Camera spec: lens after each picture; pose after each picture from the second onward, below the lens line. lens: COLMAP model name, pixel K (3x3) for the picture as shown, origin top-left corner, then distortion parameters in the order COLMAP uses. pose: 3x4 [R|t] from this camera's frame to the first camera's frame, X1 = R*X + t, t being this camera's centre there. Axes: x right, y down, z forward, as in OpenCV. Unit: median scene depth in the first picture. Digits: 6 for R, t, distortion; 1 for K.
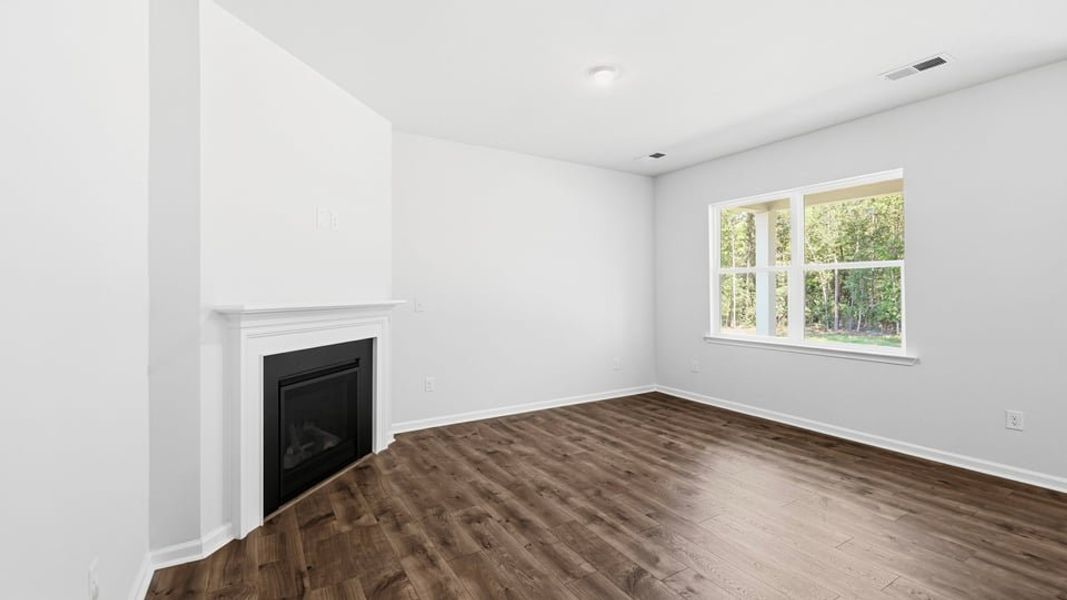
lens RADIAL K [[450.5, 0, 529.2], [0, 450.5, 293.5], [0, 0, 1]] dist [0.009719, -0.000365]
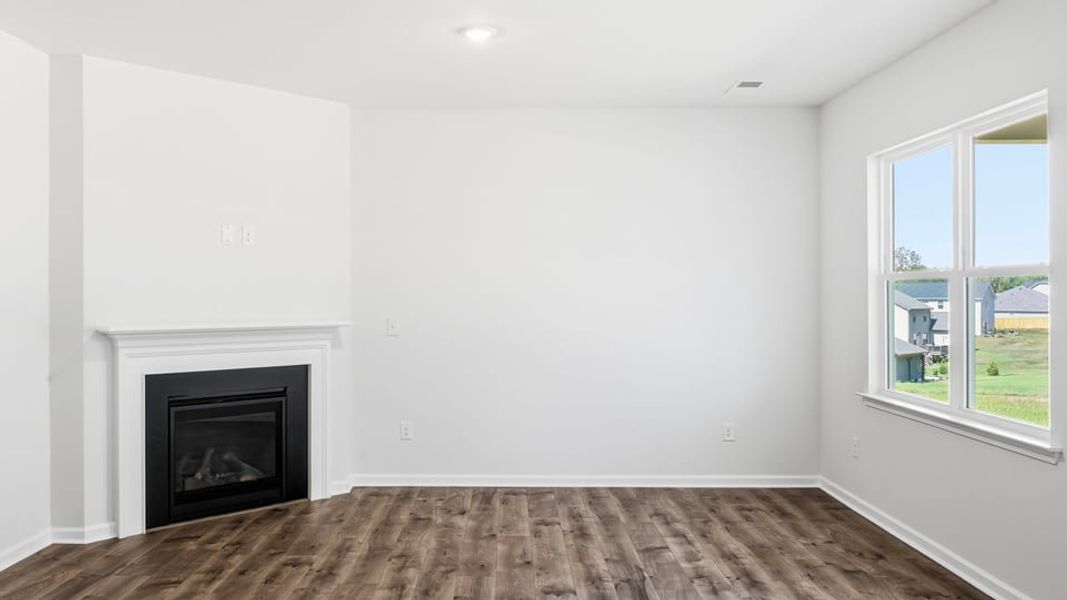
lens RADIAL K [[849.3, 0, 501.7], [0, 849.3, 301.9], [0, 0, 1]] dist [0.008740, -0.002963]
pose [[0.850126, 0.006060, -0.526544, 0.964427], [-0.003175, 0.999975, 0.006382, -0.039518], [0.526570, -0.003754, 0.850124, -0.210043]]
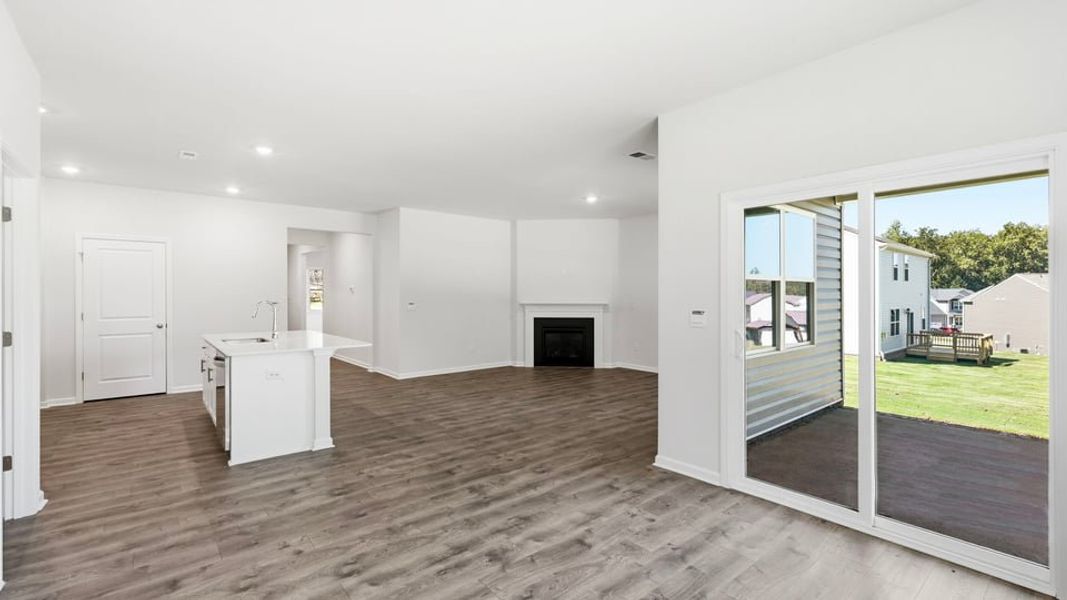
lens RADIAL K [[450.5, 0, 524.6], [0, 450.5, 297.4], [0, 0, 1]] dist [0.009719, -0.000365]
pose [[0.146772, 0.006016, -0.989152, 2.233362], [-0.000984, 0.999982, 0.005936, -0.025482], [0.989170, 0.000102, 0.146776, 0.363629]]
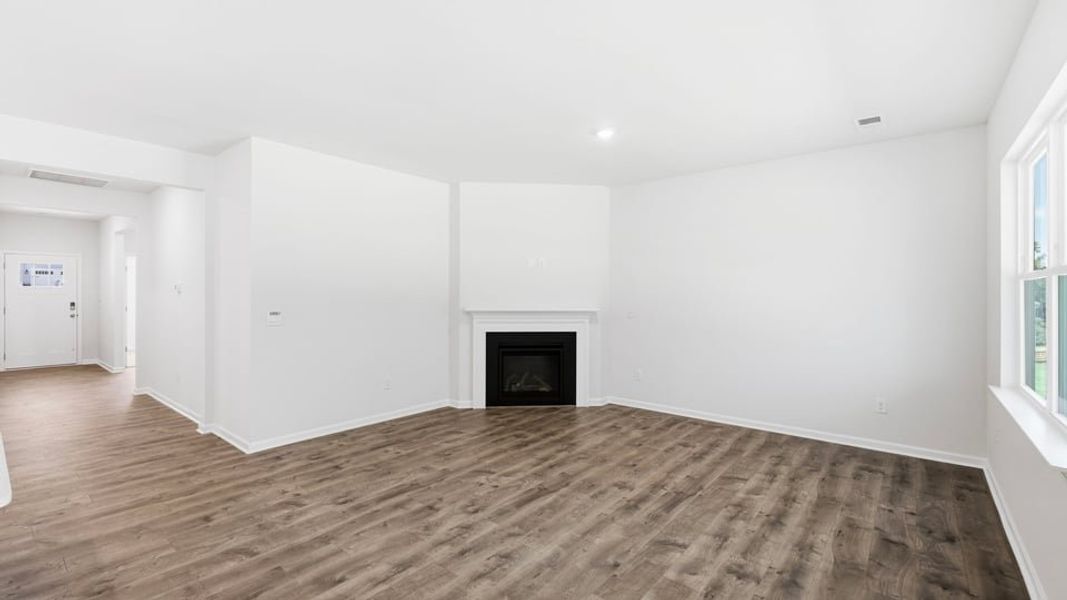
lens RADIAL K [[458.5, 0, 528.0], [0, 458.5, 299.3], [0, 0, 1]] dist [0.008422, -0.001007]
pose [[0.323803, 0.011042, -0.946060, 1.302925], [-0.007030, 0.999932, 0.009264, -0.035353], [0.946098, 0.003651, 0.323859, 0.387420]]
